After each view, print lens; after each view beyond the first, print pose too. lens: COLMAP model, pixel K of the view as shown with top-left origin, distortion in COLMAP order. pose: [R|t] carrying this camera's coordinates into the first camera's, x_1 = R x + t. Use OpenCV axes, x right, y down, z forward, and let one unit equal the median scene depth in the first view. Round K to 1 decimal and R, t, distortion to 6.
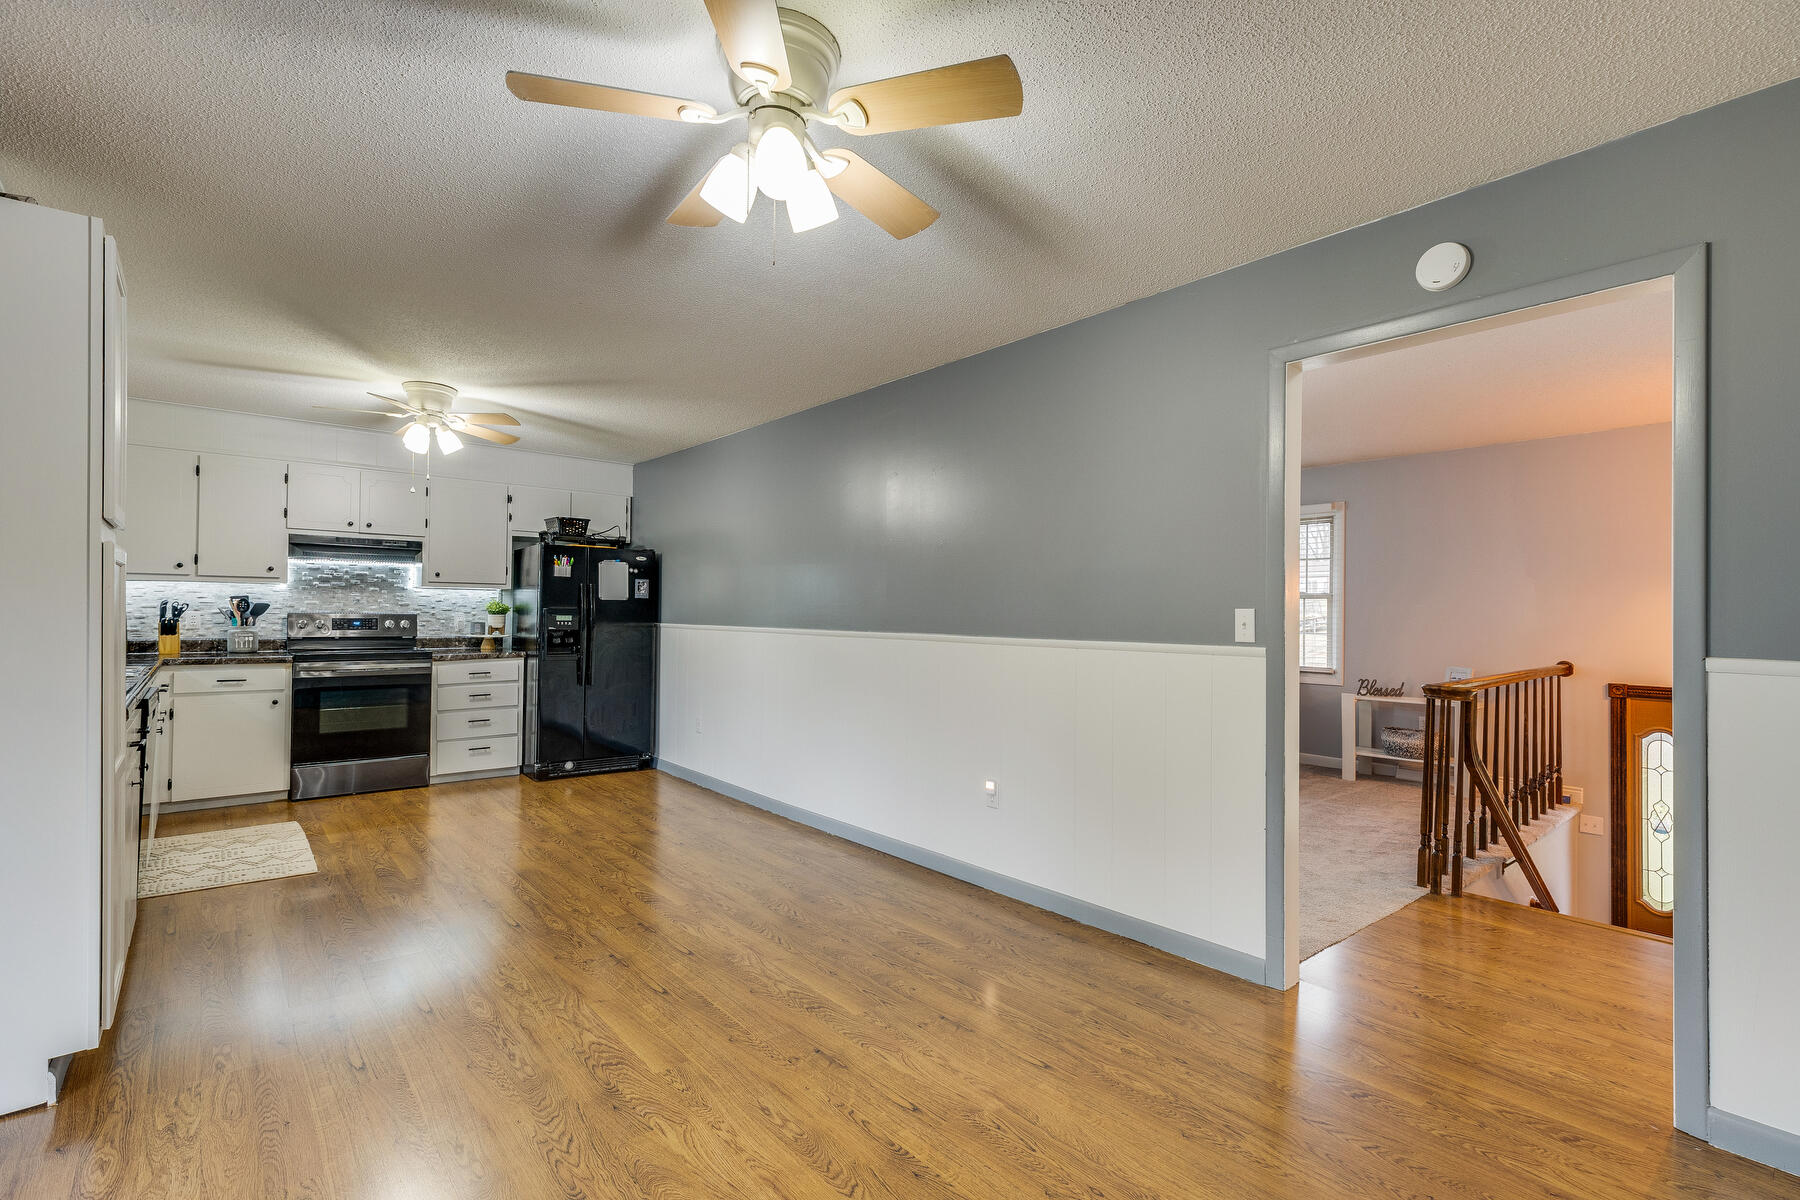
lens RADIAL K [[801.4, 0, 901.1], [0, 801.4, 606.5], [0, 0, 1]] dist [-0.000924, -0.000148]
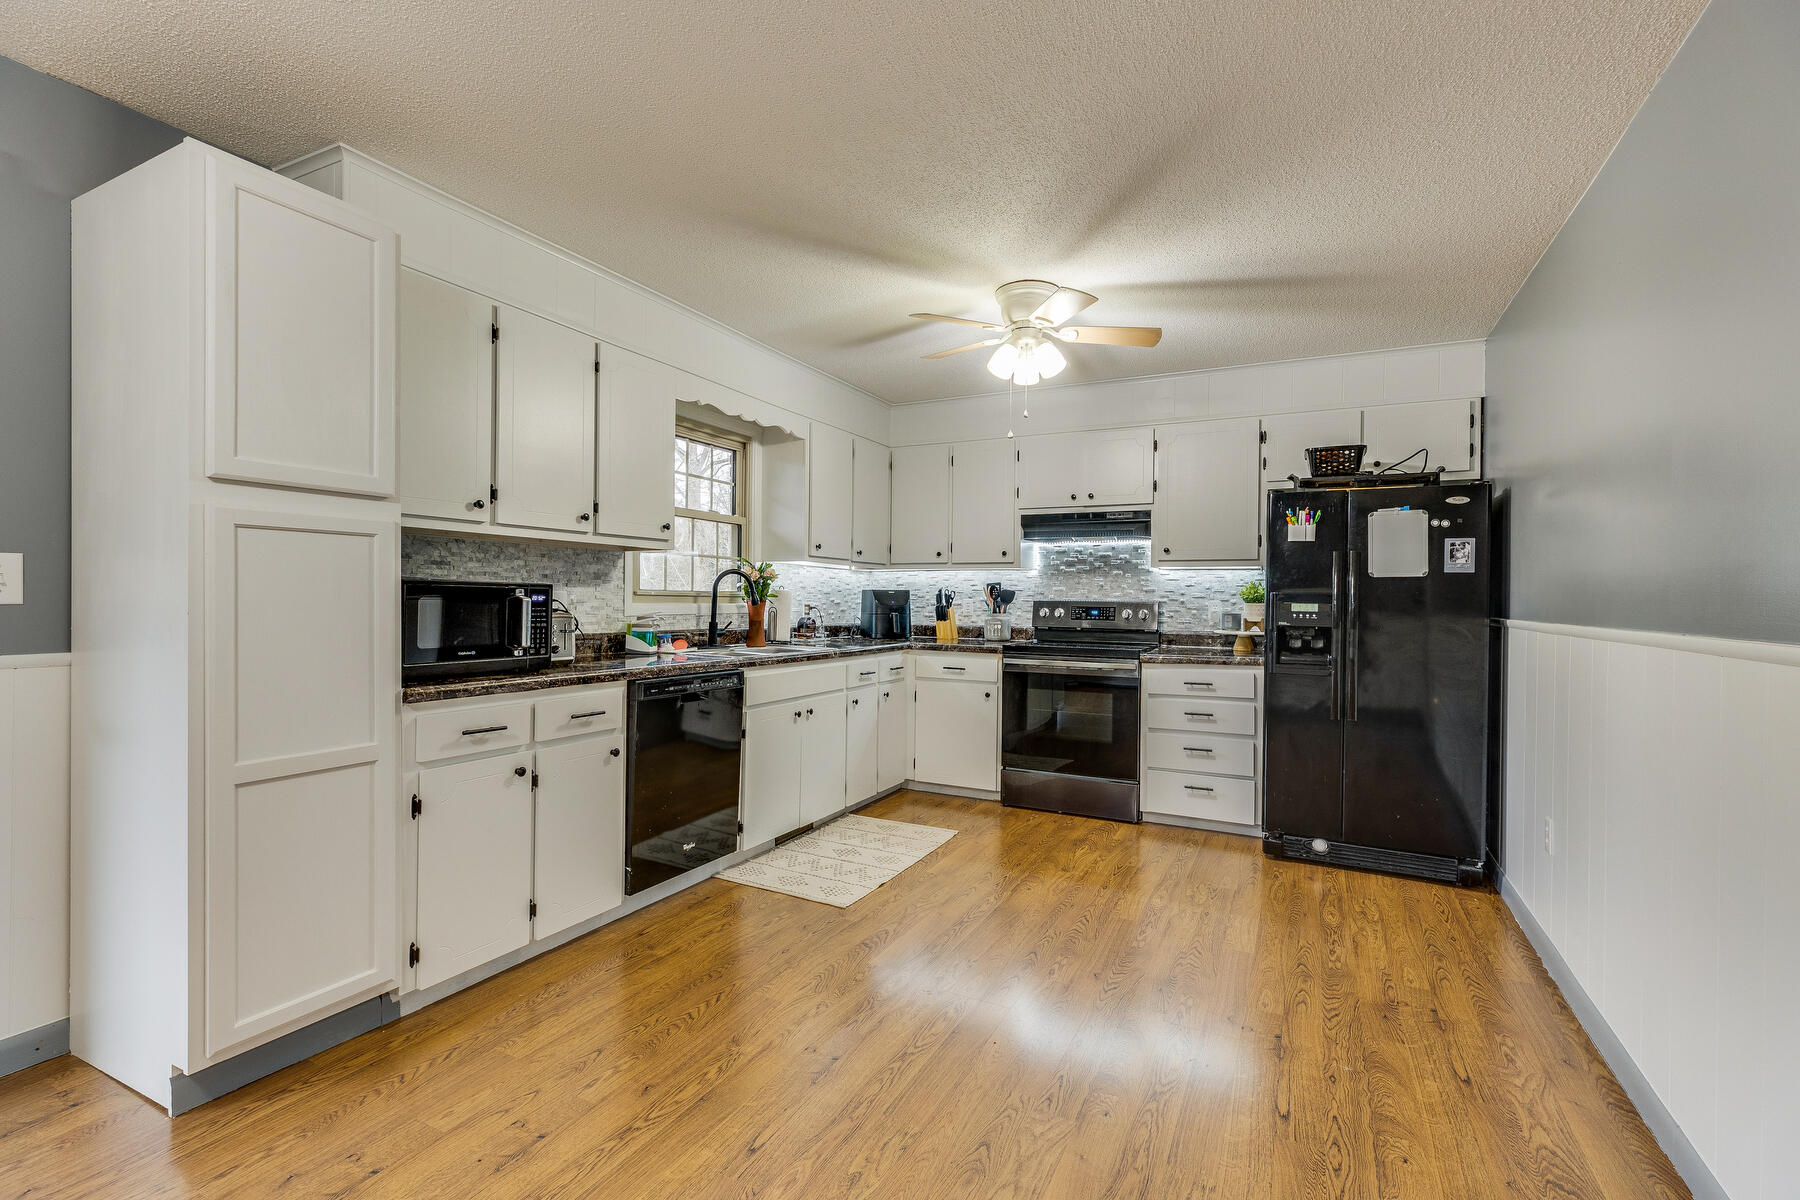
lens RADIAL K [[801.4, 0, 898.9], [0, 801.4, 599.9], [0, 0, 1]] dist [-0.000924, -0.000148]
pose [[0.375621, -0.004256, -0.926764, 0.040128], [0.000885, 0.999991, -0.004234, 0.010547], [0.926773, 0.000770, 0.375621, 0.473308]]
